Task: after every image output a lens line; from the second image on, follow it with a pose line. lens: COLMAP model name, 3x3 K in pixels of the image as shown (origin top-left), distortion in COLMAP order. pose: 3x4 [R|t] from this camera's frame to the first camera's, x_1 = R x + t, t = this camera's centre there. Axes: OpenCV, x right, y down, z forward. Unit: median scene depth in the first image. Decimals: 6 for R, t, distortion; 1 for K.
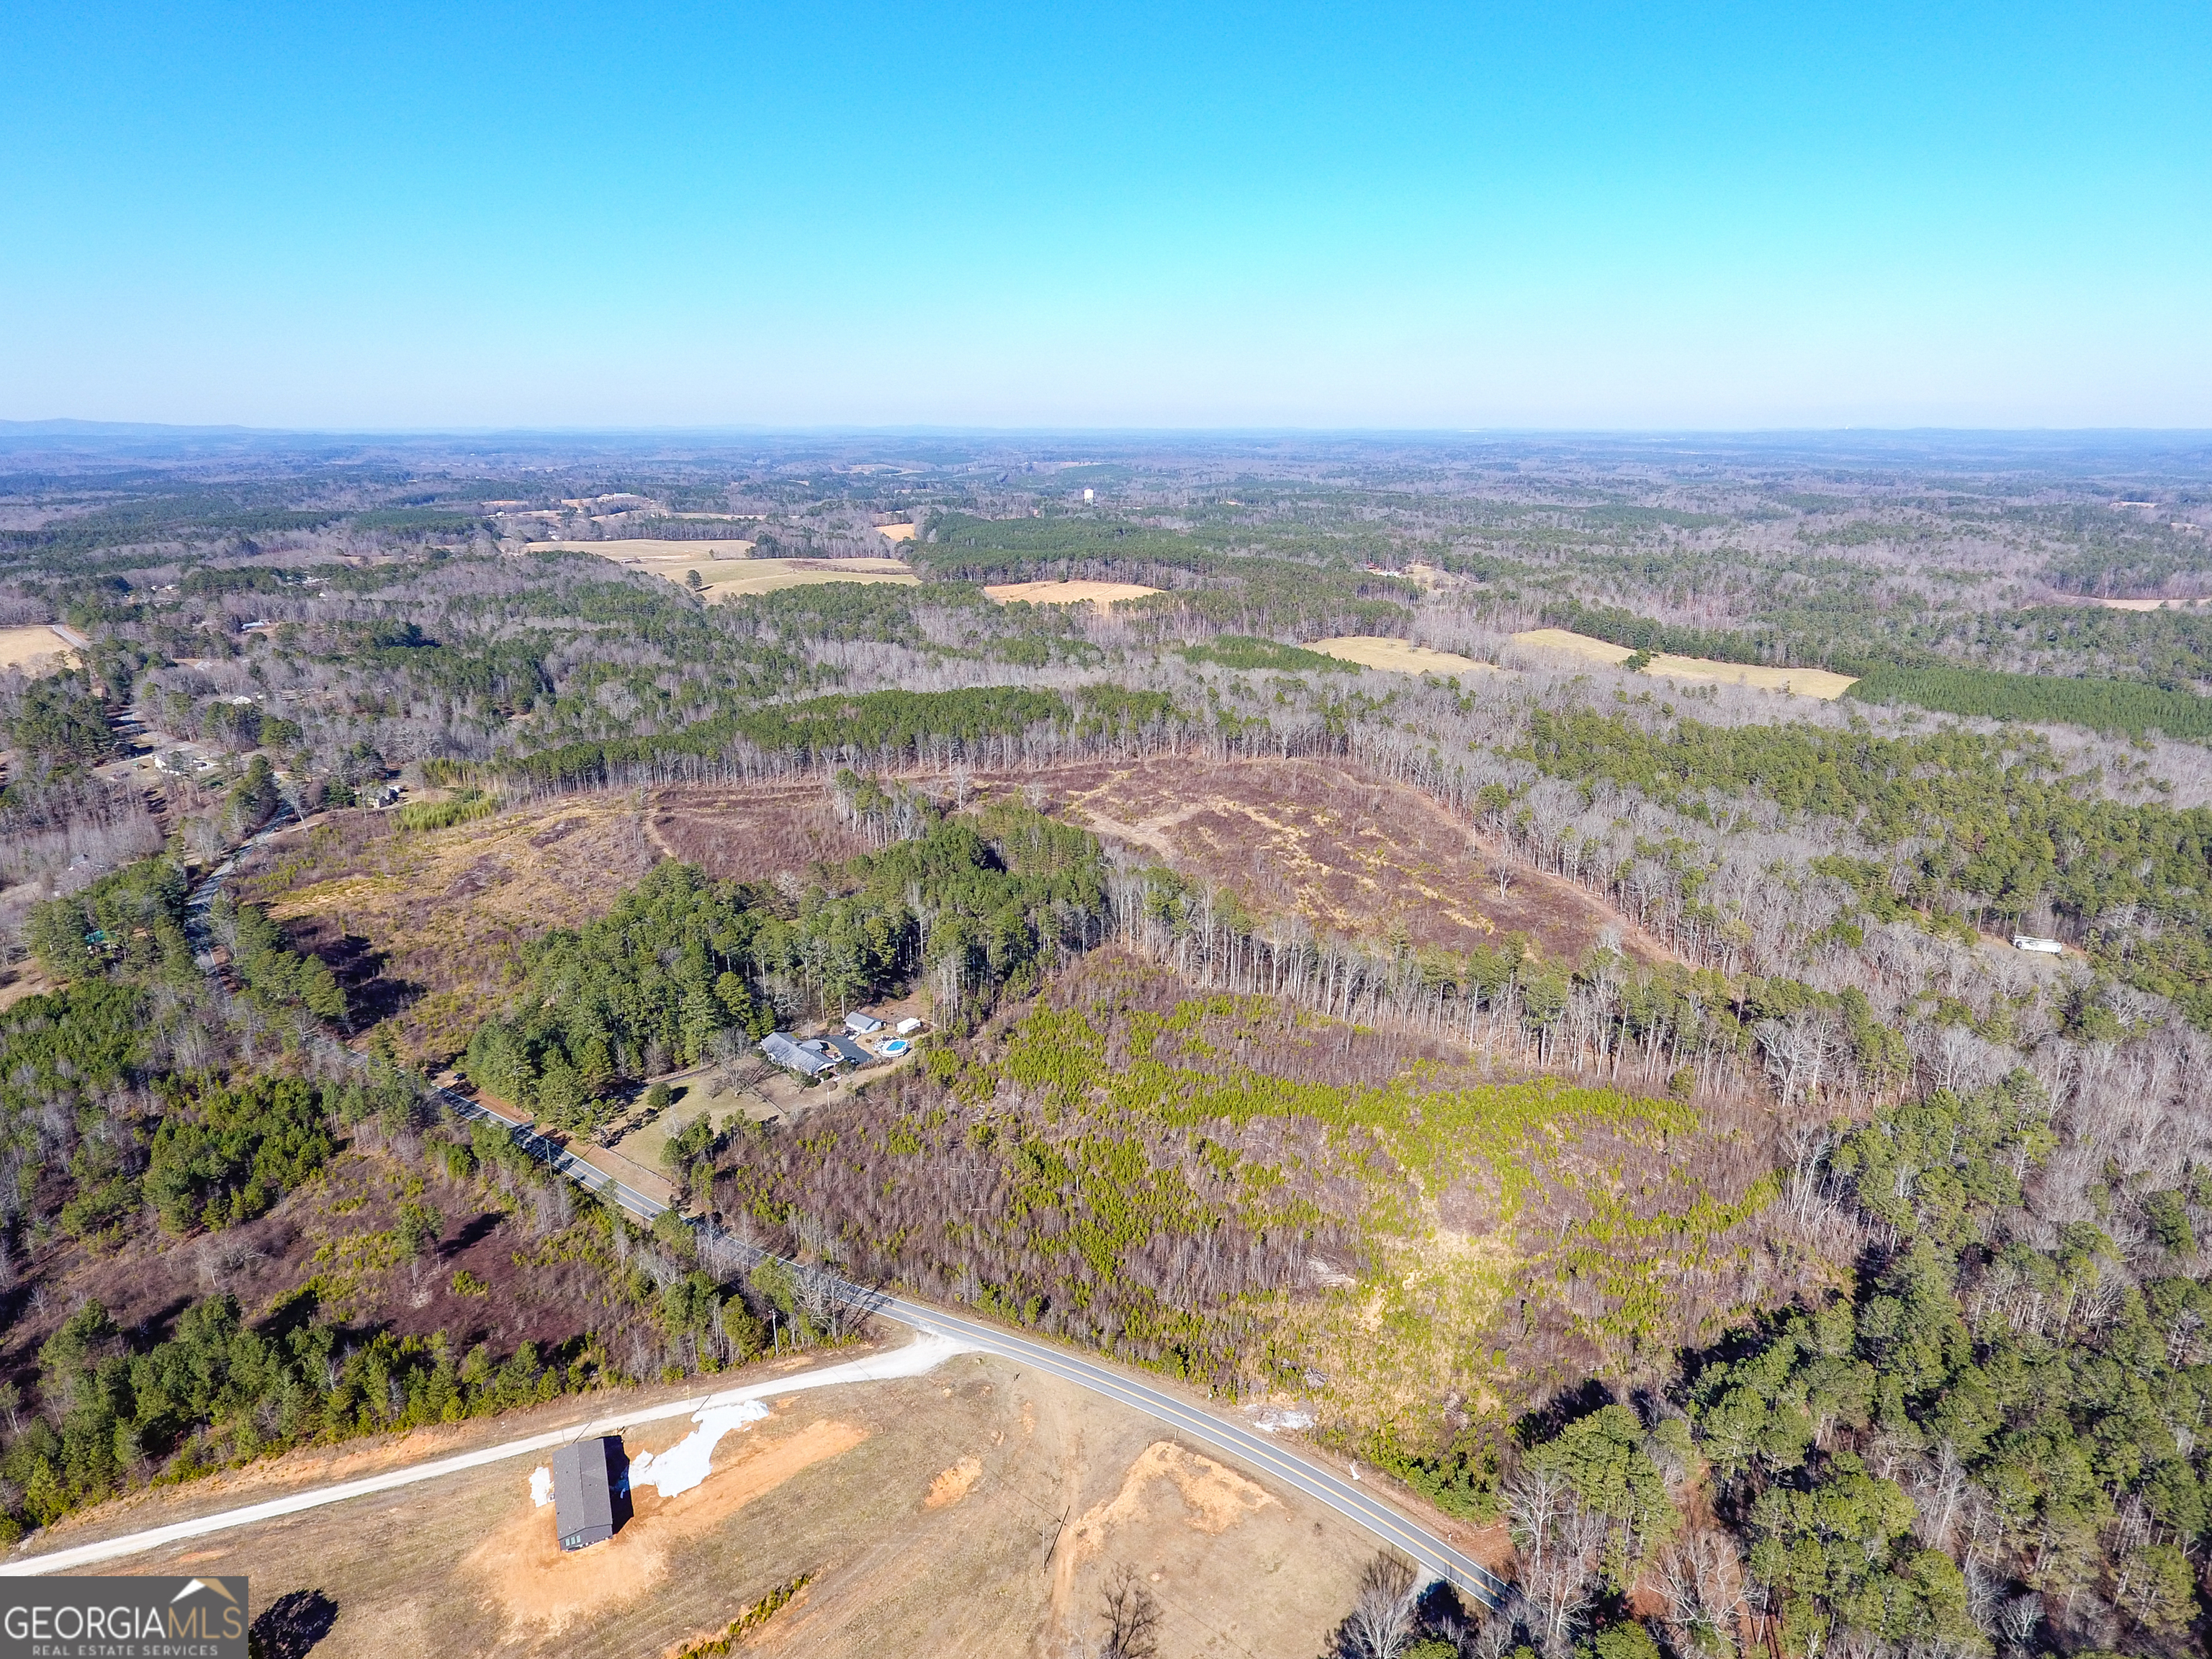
lens RADIAL K [[1359.5, 0, 1106.7], [0, 1359.5, 837.3], [0, 0, 1]] dist [-0.003306, -0.001338]
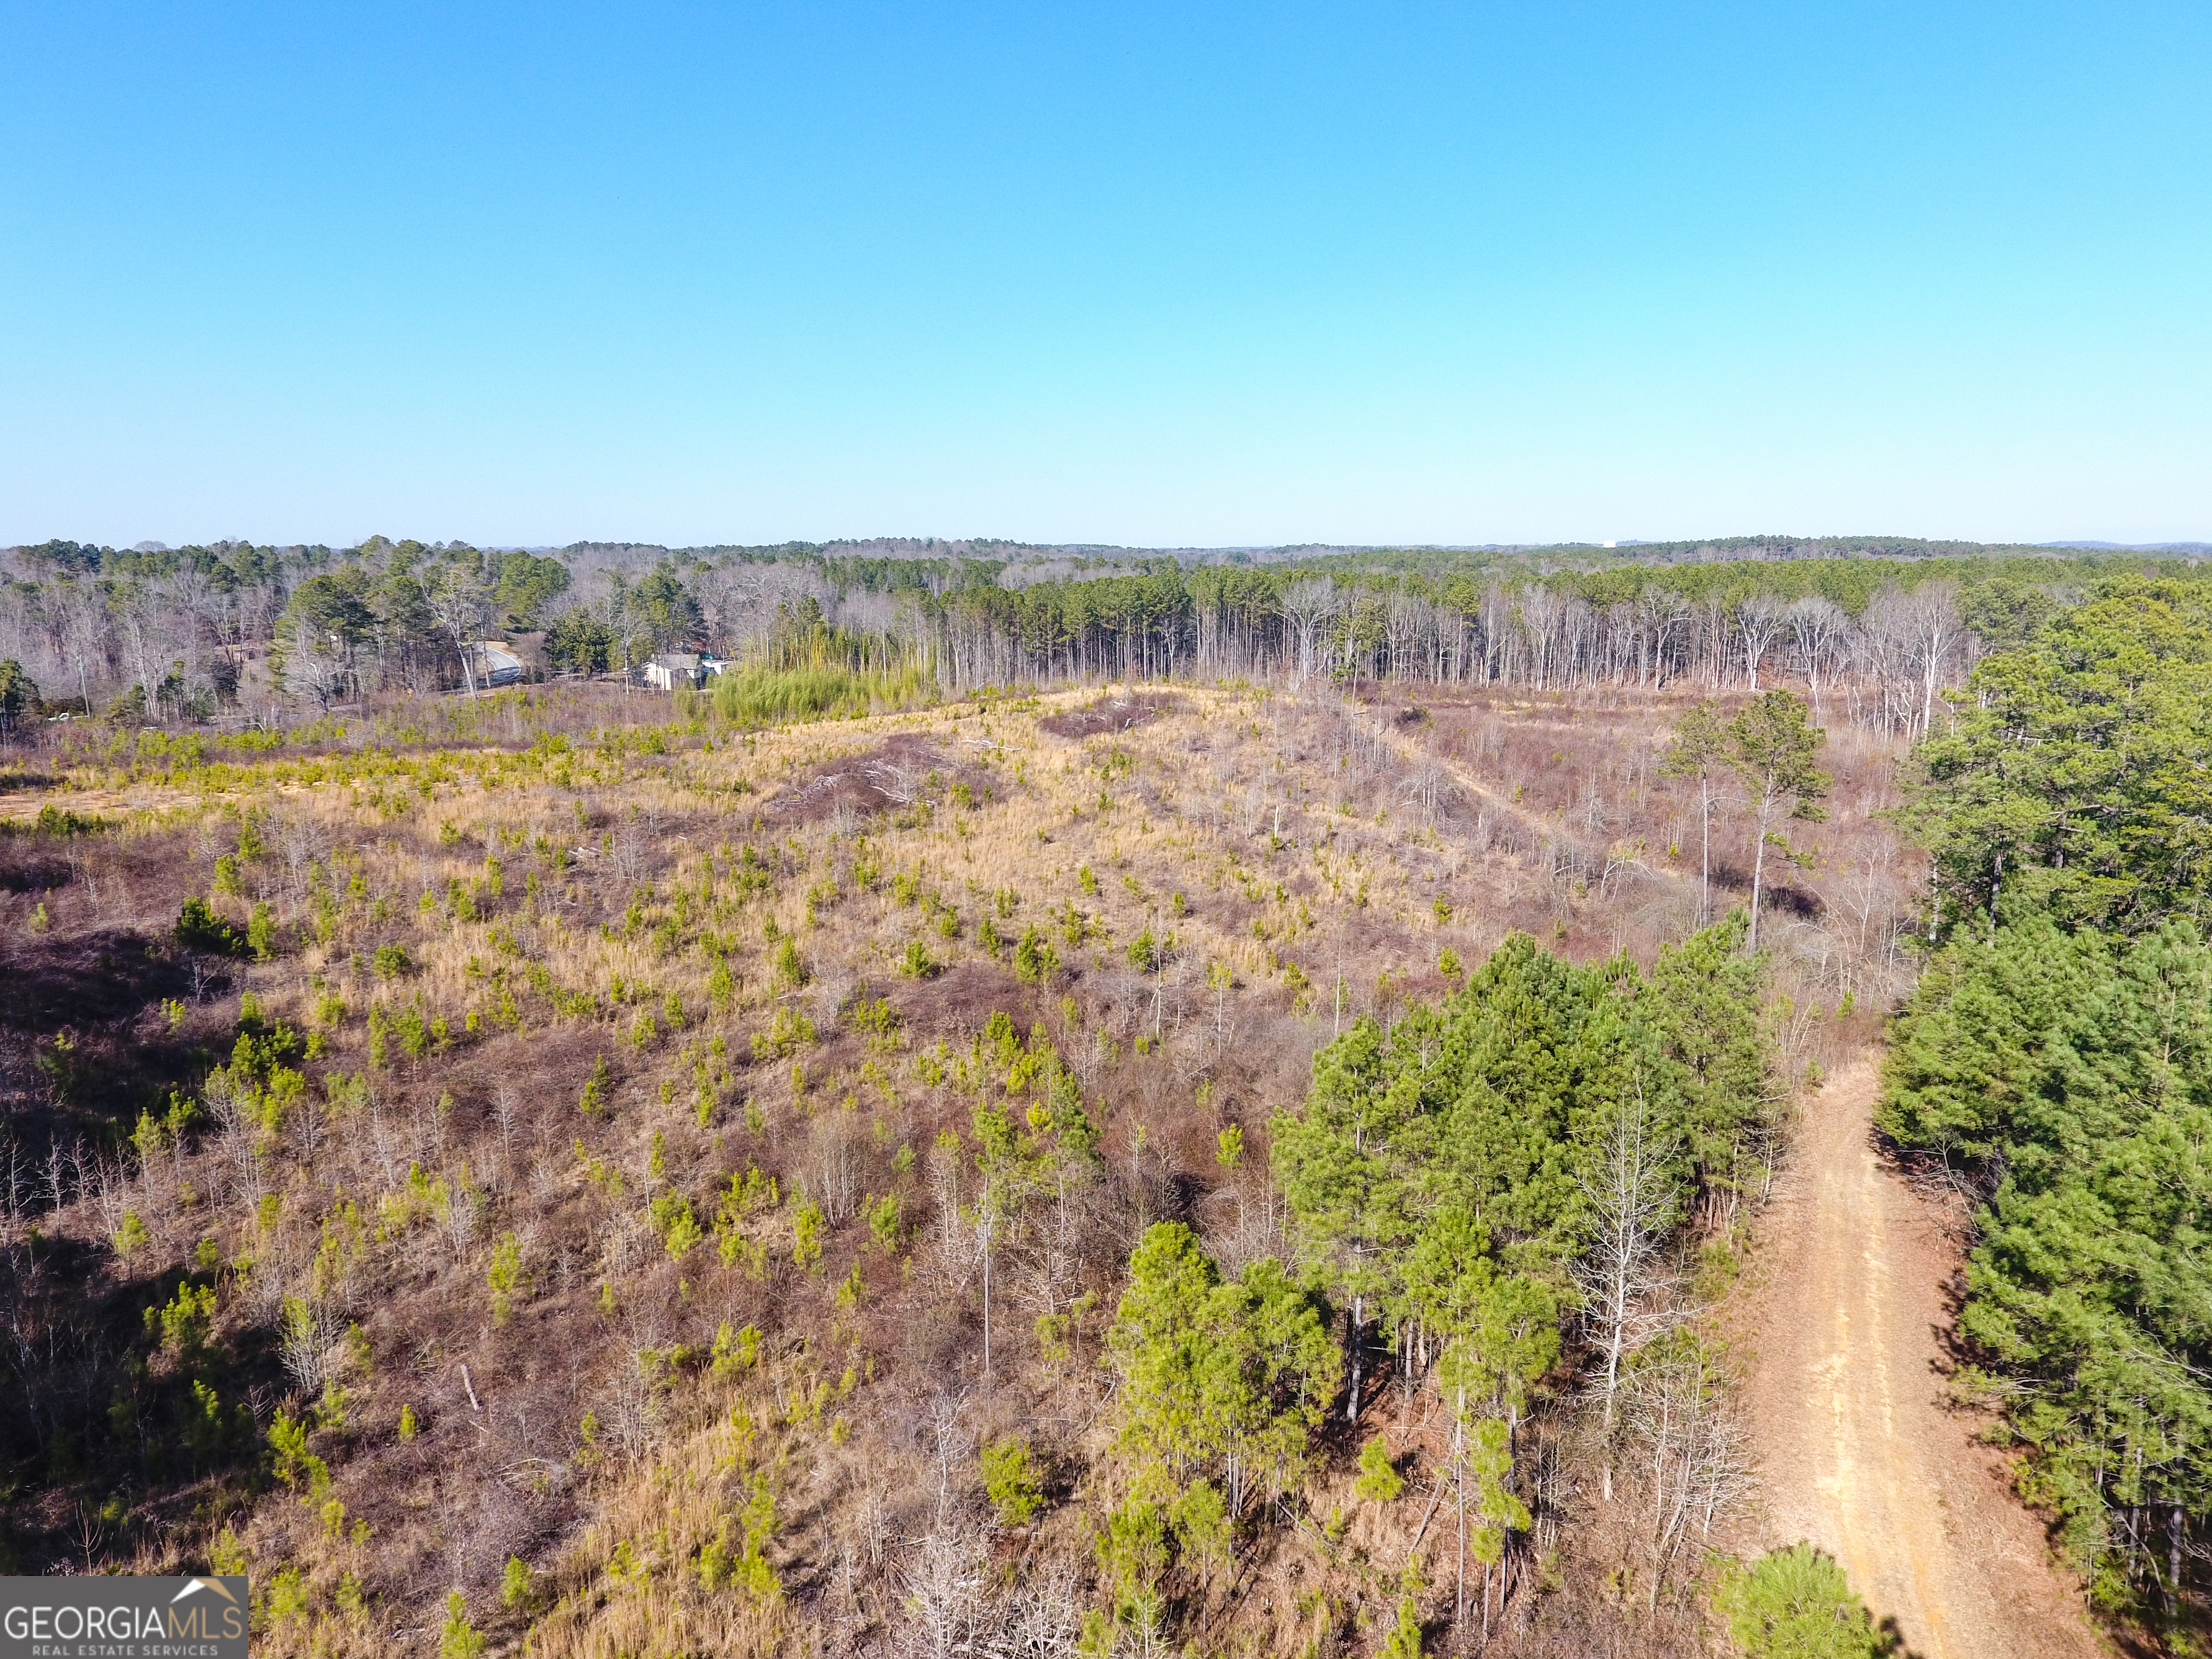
lens RADIAL K [[1359.5, 0, 1106.7], [0, 1359.5, 837.3], [0, 0, 1]] dist [-0.003306, -0.001338]
pose [[0.964004, 0.066036, -0.257555, -0.291266], [-0.090835, 0.992181, -0.085596, 0.049270], [0.249889, 0.105909, 0.962465, 0.625753]]
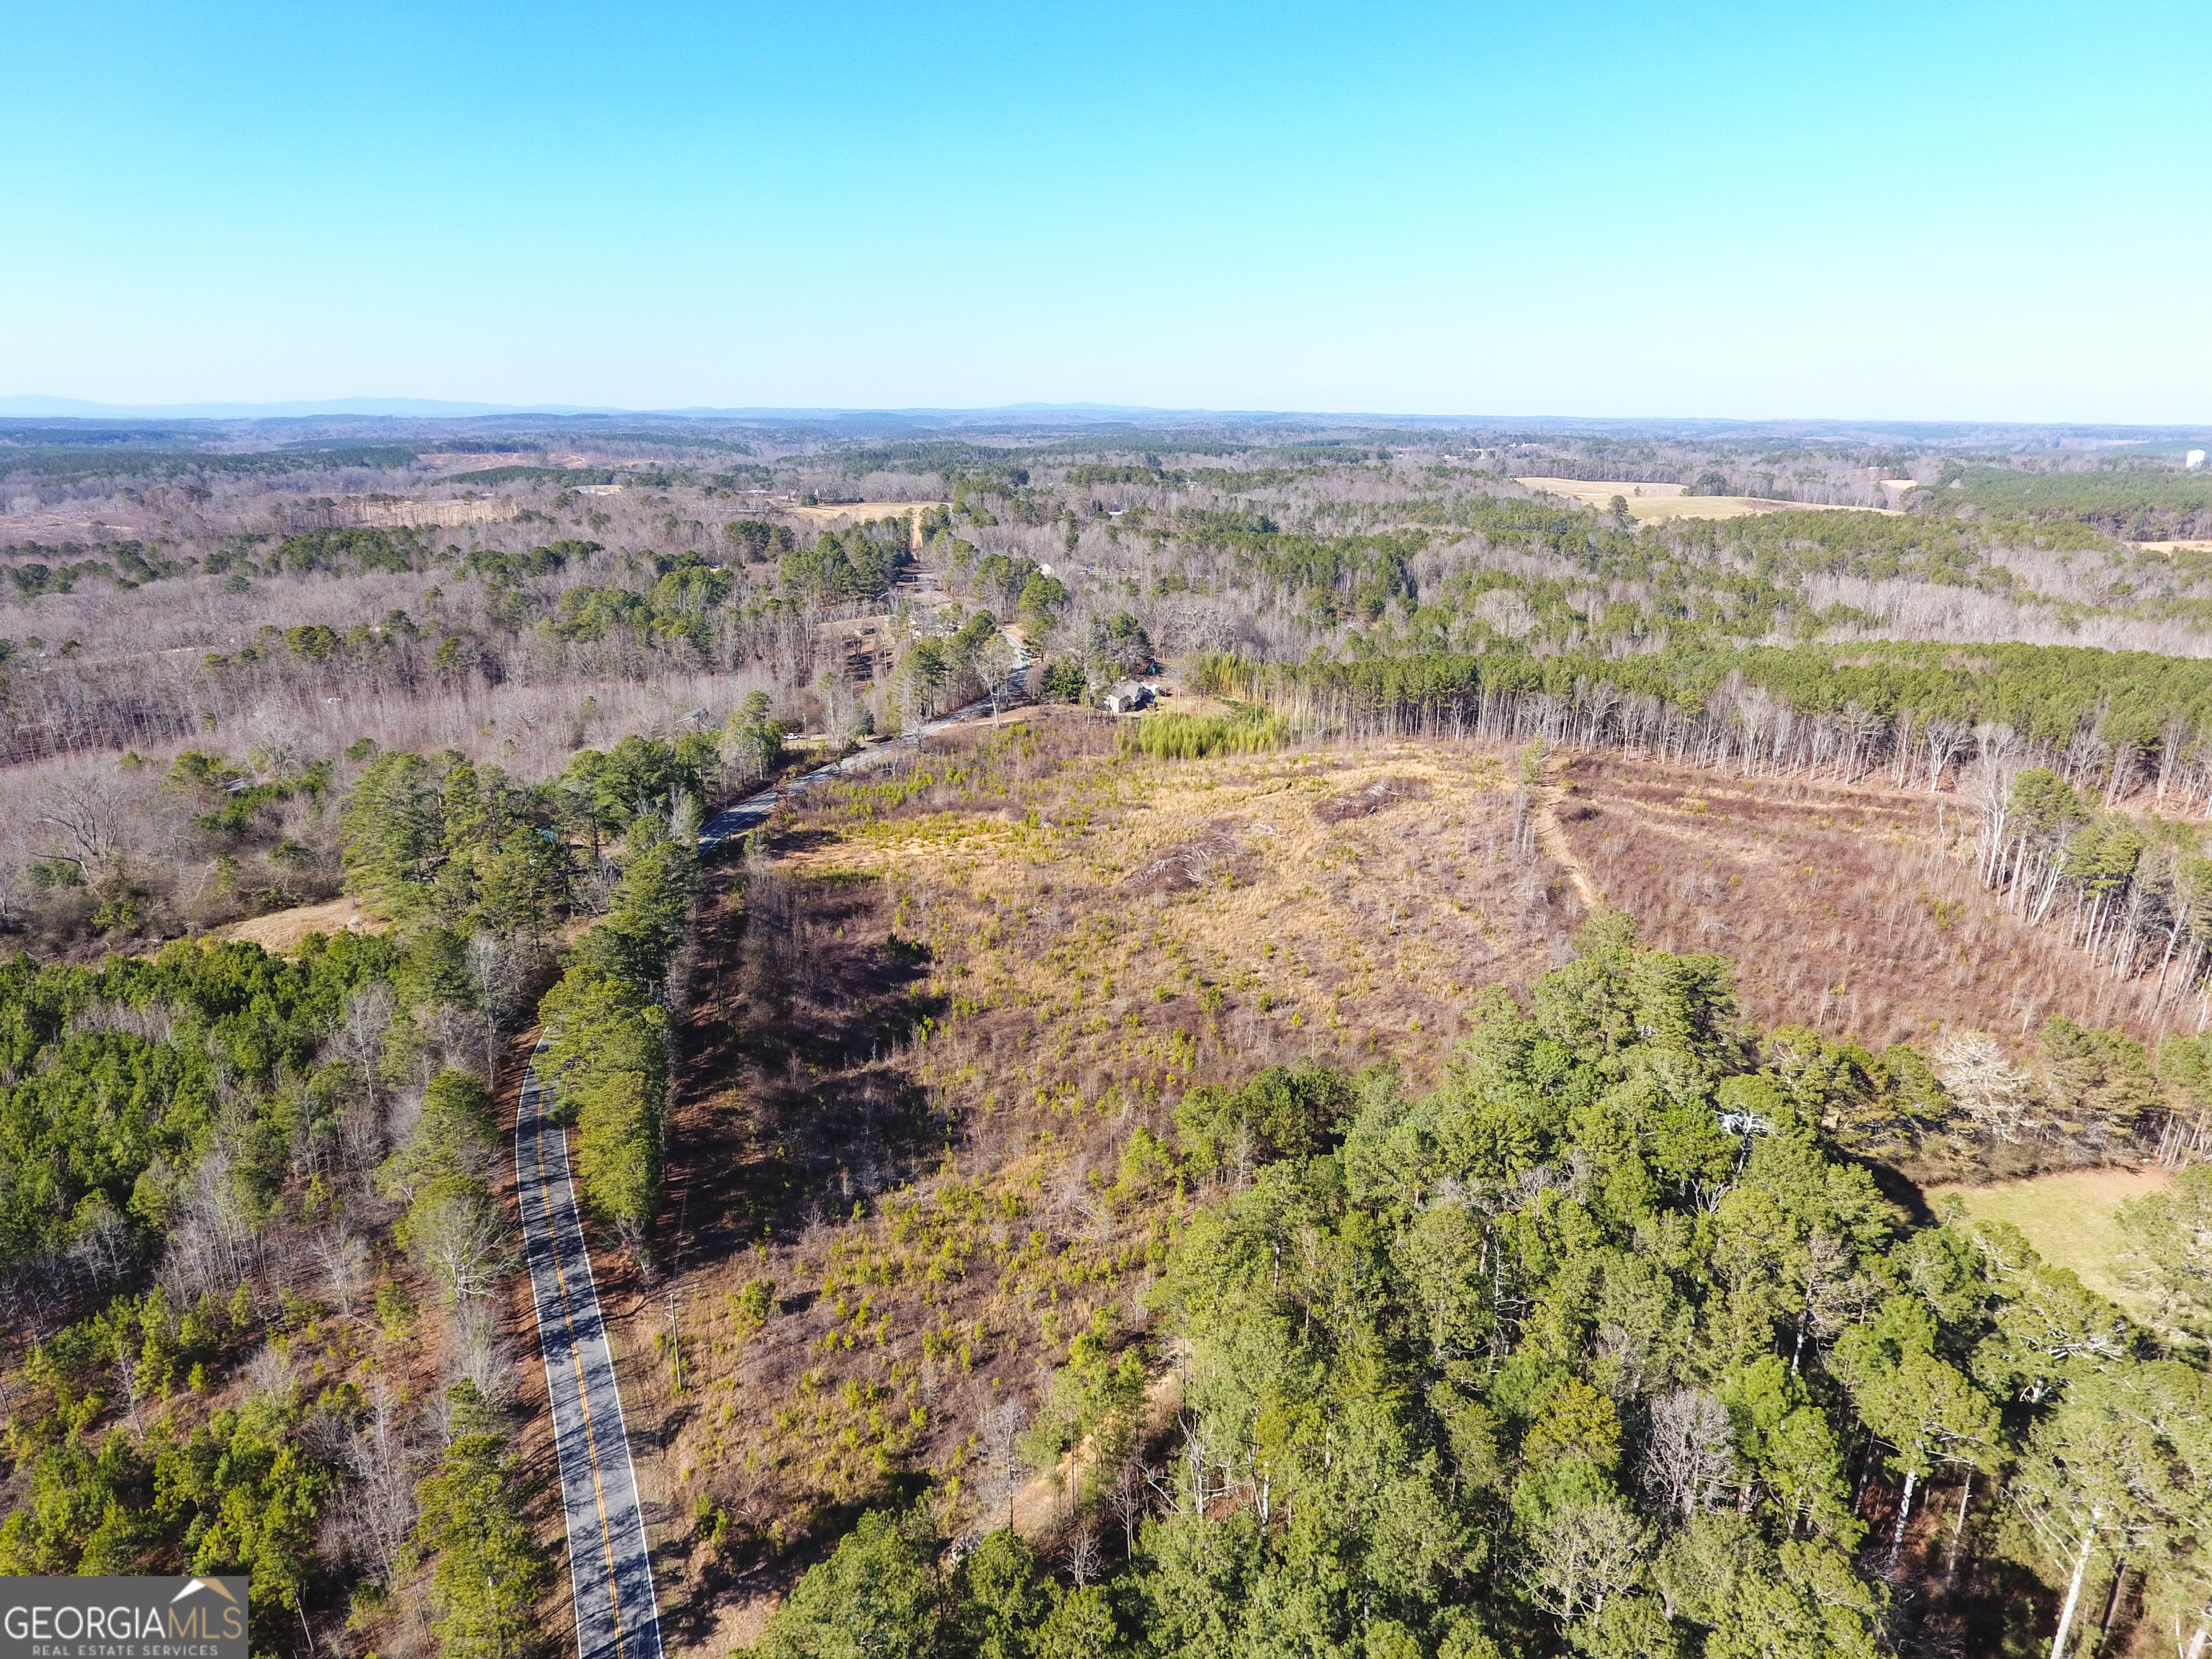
lens RADIAL K [[1299.3, 0, 1060.7], [0, 1299.3, 827.5], [0, 0, 1]] dist [-0.000282, 0.000733]
pose [[0.789989, 0.187906, -0.583617, -0.189514], [-0.184784, 0.980588, 0.065592, -0.003718], [0.584613, 0.056027, 0.809375, 0.488107]]
